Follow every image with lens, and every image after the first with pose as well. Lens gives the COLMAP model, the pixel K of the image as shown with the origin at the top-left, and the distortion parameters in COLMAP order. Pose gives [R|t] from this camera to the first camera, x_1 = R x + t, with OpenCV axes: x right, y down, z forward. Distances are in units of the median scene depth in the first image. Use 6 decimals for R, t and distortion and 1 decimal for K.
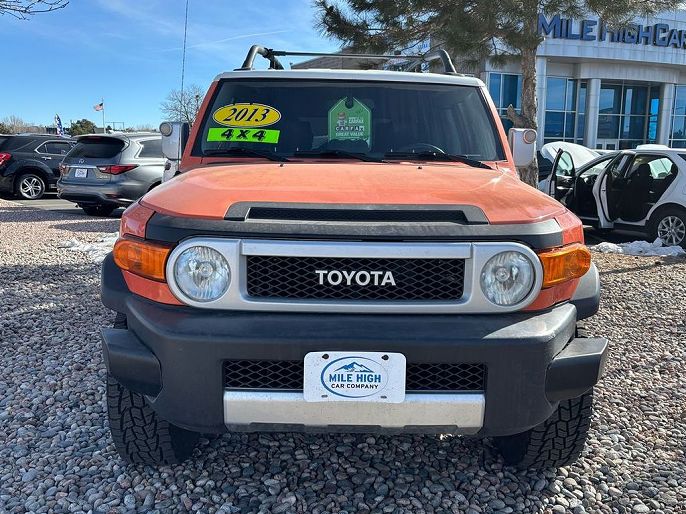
lens RADIAL K [[639.8, 0, 343.0], [0, 639.8, 257.0], [0, 0, 1]] dist [0.050027, -0.005139]
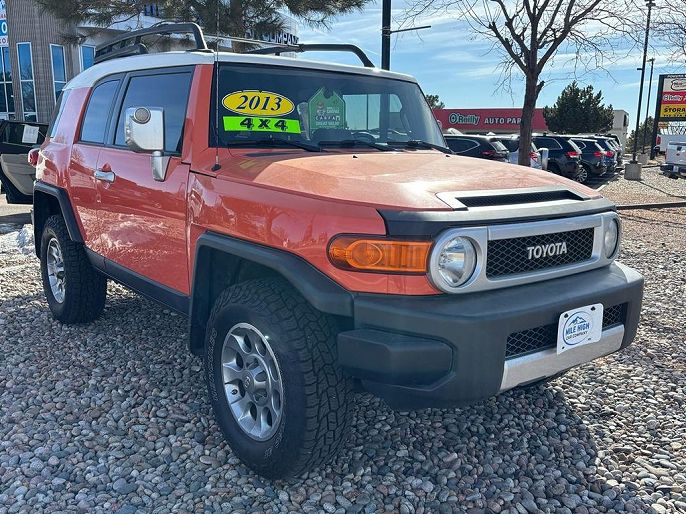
lens RADIAL K [[639.8, 0, 343.0], [0, 639.8, 257.0], [0, 0, 1]] dist [0.050027, -0.005139]
pose [[0.796548, -0.114884, 0.593559, -1.008662], [0.093872, 0.993375, 0.066293, -0.071448], [-0.597243, 0.002913, 0.802055, 0.251515]]
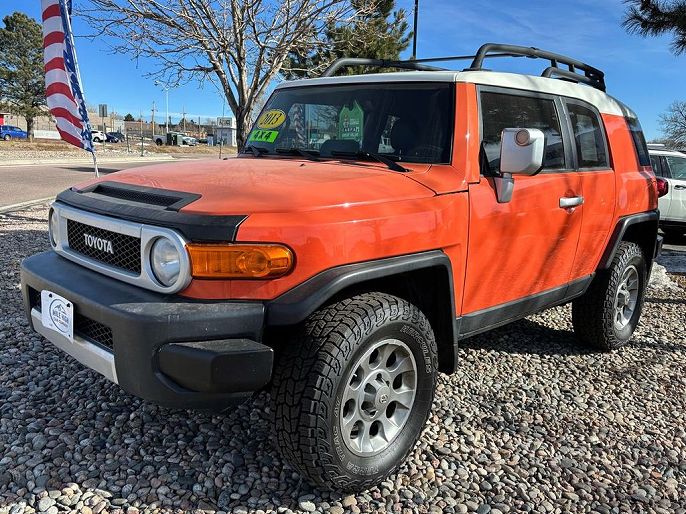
lens RADIAL K [[592.2, 0, 343.0], [0, 592.2, 257.0], [0, 0, 1]] dist [-0.003517, 0.002017]
pose [[0.706643, 0.145055, -0.692542, 1.157312], [-0.146349, 0.987559, 0.057518, -0.077087], [0.692270, 0.060708, 0.719081, 0.497116]]
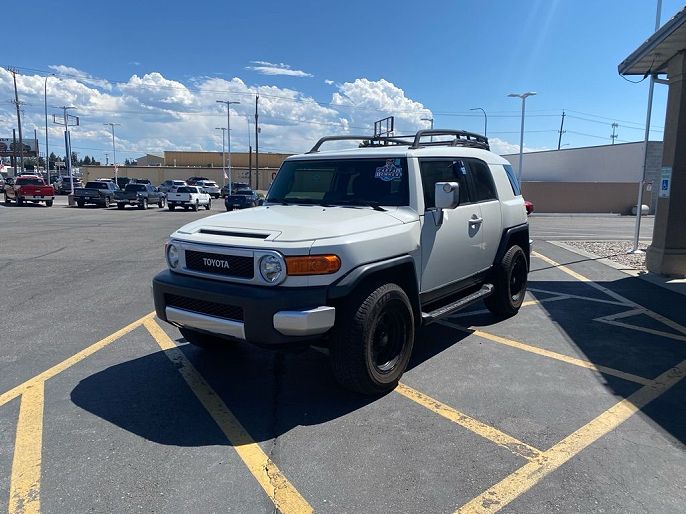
lens RADIAL K [[528.3, 0, 343.0], [0, 528.3, 257.0], [0, 0, 1]] dist [0.000156, -0.003401]
pose [[0.799993, 0.071188, -0.595771, 1.404001], [-0.081438, 0.996631, 0.009732, -0.039147], [0.594457, 0.040733, 0.803095, -0.167846]]
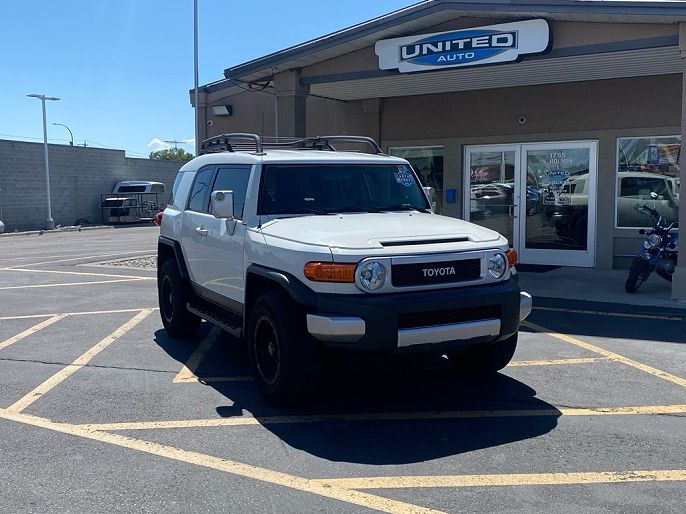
lens RADIAL K [[738.1, 0, 343.0], [0, 738.1, 257.0], [0, 0, 1]] dist [0.004358, -0.000241]
pose [[0.898033, -0.076255, 0.433268, -1.274035], [0.101498, 0.994206, -0.035396, 0.038053], [-0.428058, 0.075763, 0.900570, -1.001959]]
